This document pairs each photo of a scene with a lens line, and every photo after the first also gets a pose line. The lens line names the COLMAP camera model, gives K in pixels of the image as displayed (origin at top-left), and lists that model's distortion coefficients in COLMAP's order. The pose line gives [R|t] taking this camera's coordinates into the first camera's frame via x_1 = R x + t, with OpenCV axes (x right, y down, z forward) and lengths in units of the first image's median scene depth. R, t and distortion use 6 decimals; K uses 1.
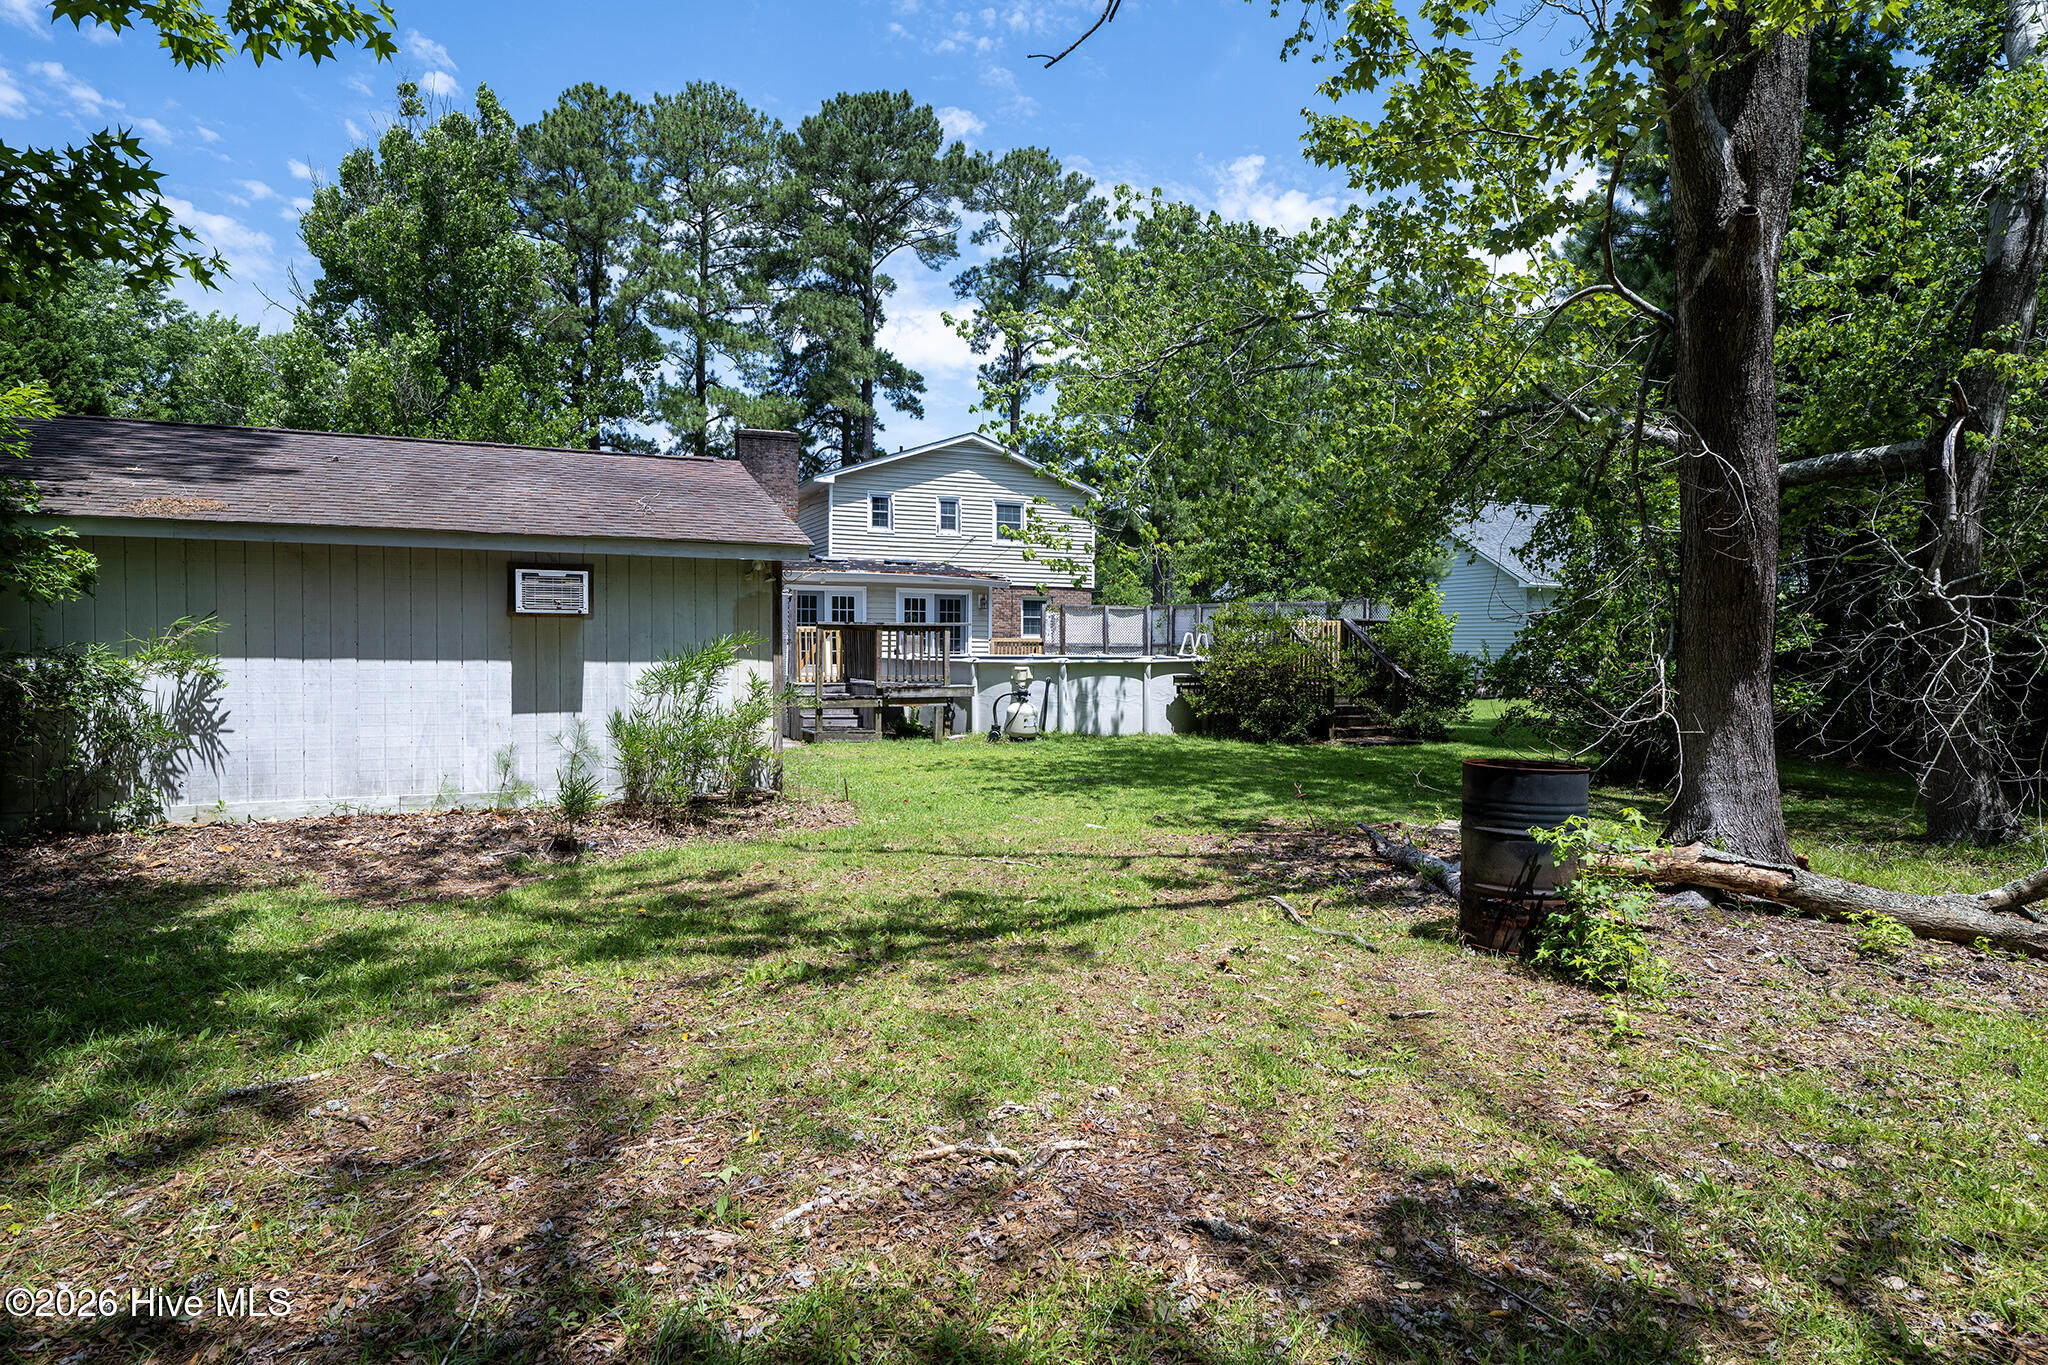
lens RADIAL K [[1149.6, 0, 1093.4], [0, 1149.6, 669.7], [0, 0, 1]] dist [0.038493, 0.000292]
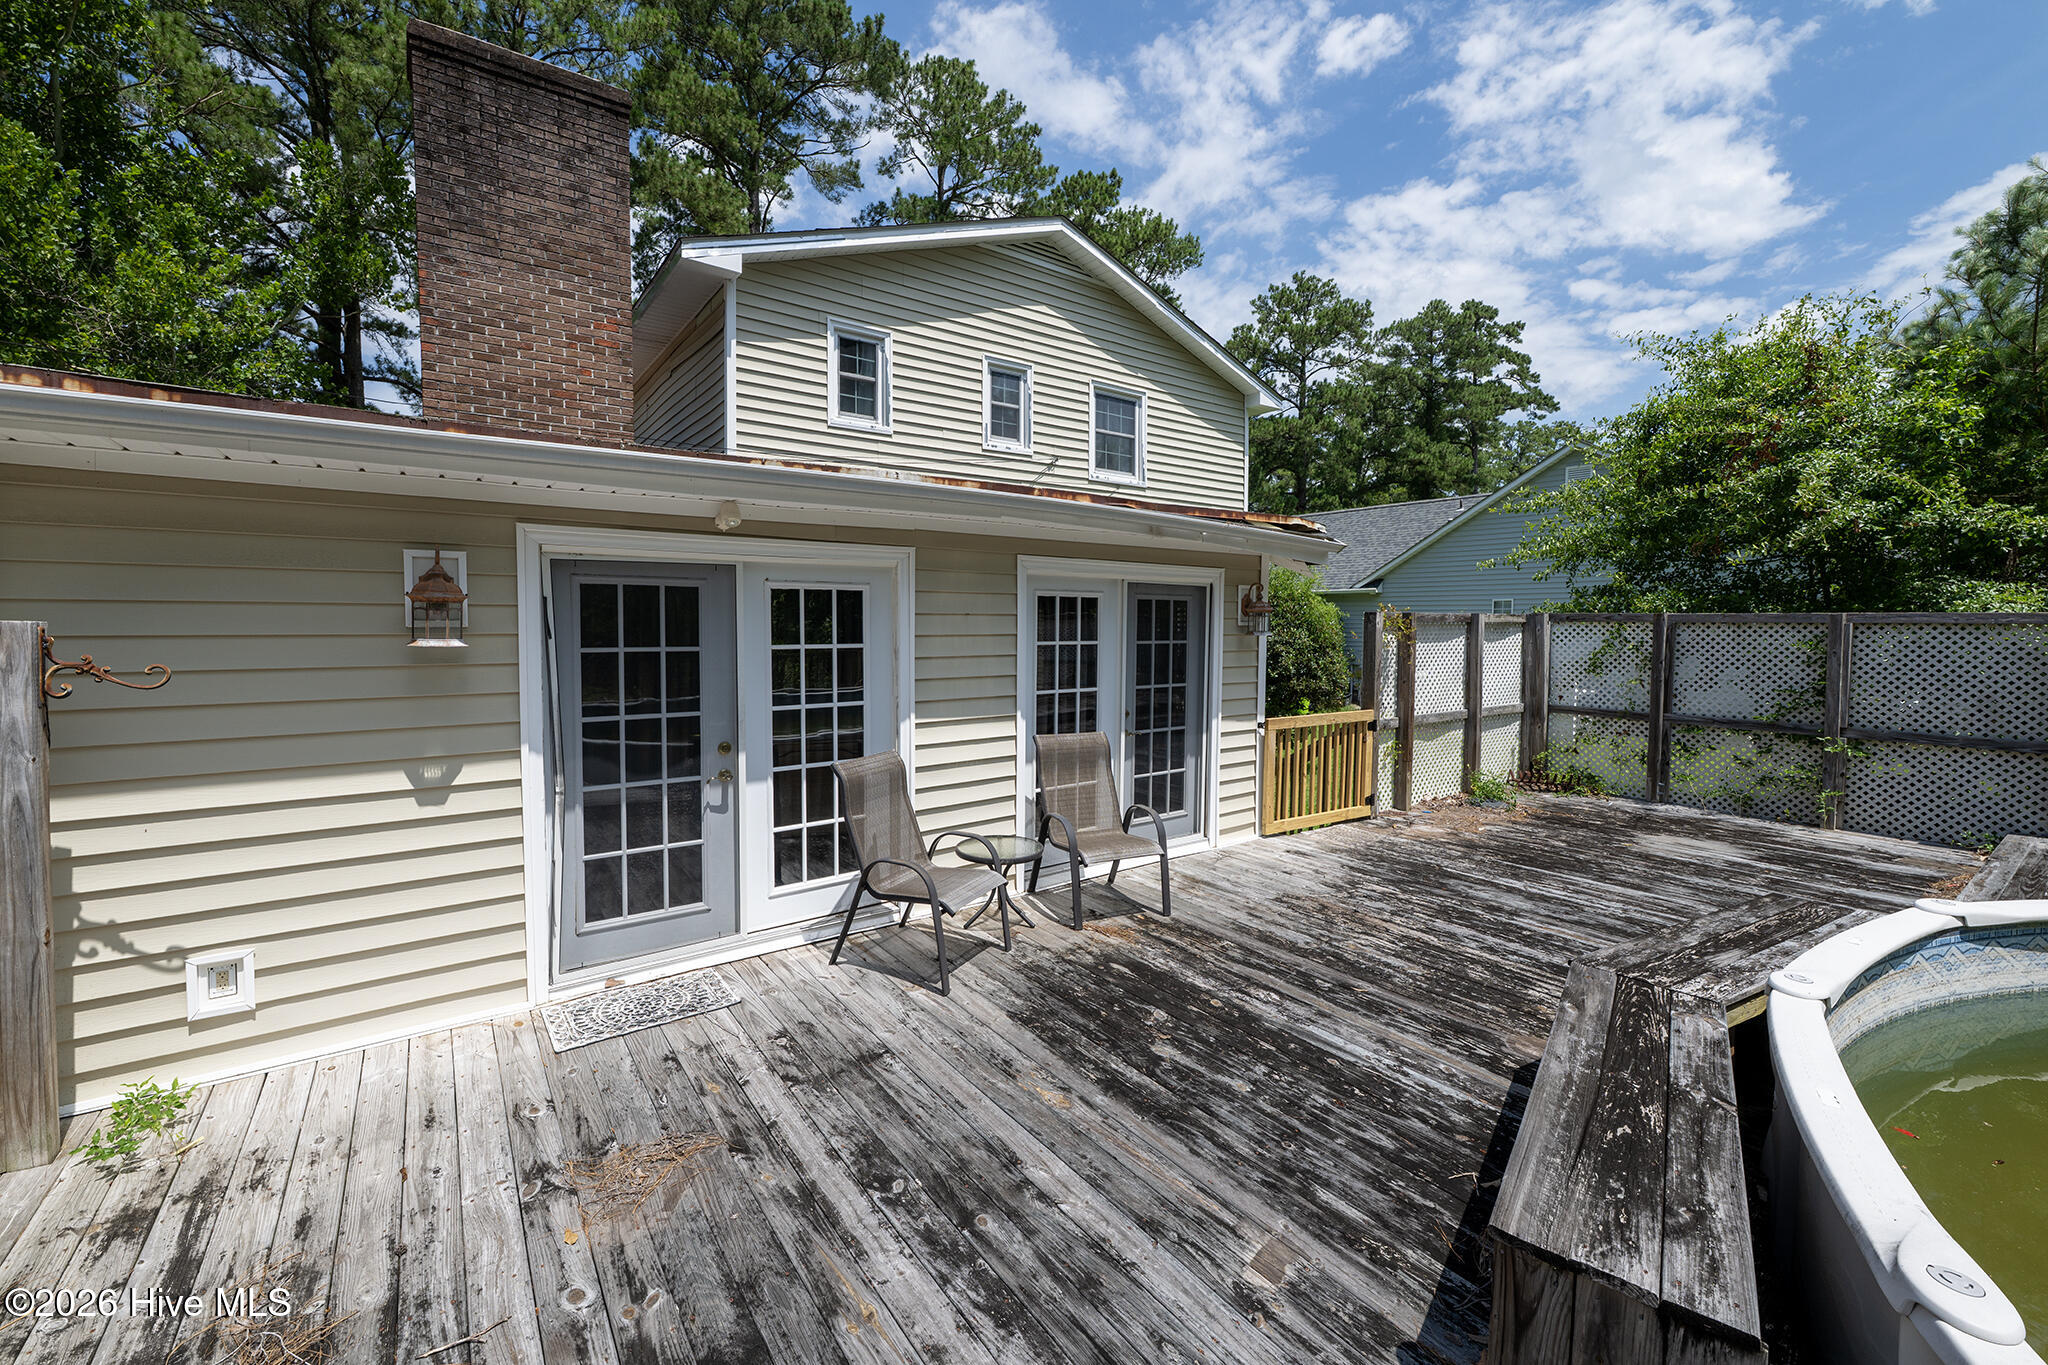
lens RADIAL K [[825.8, 0, 1021.7], [0, 825.8, 658.9], [0, 0, 1]] dist [0.001168, 0.000190]
pose [[0.989545, -0.008967, 0.143946, -0.166530], [0.006140, 0.999780, 0.020073, -0.043610], [-0.144094, -0.018979, 0.989382, 0.688192]]
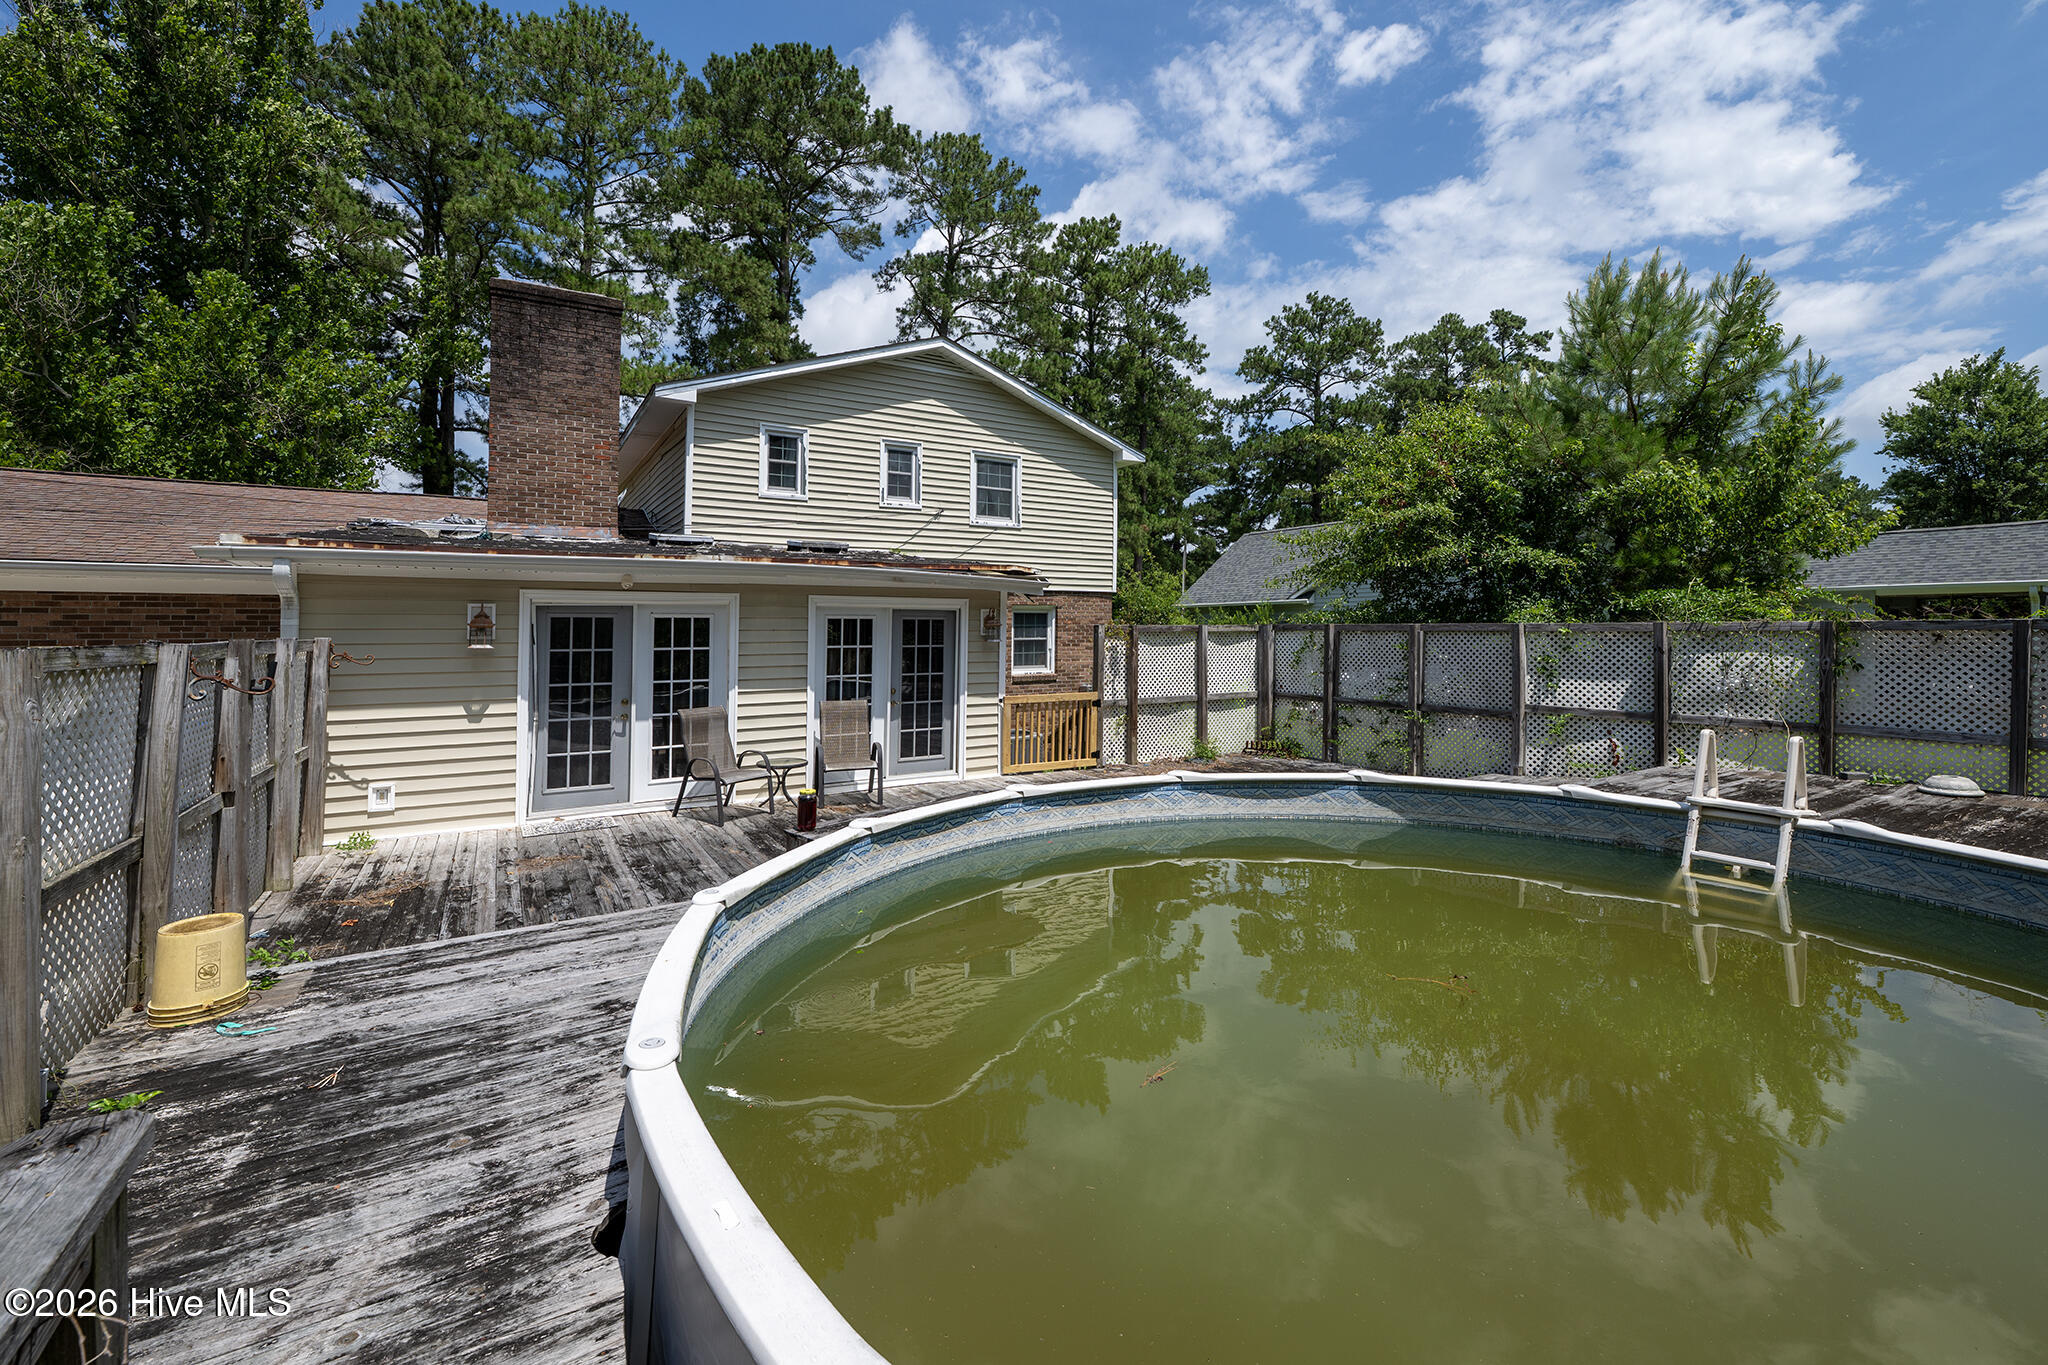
lens RADIAL K [[825.8, 0, 1021.5], [0, 825.8, 630.9], [0, 0, 1]] dist [0.001168, 0.000190]
pose [[0.997579, -0.006506, 0.069239, -0.093368], [0.007846, 0.999787, -0.019088, -0.043107], [-0.069100, 0.019585, 0.997417, 0.569034]]
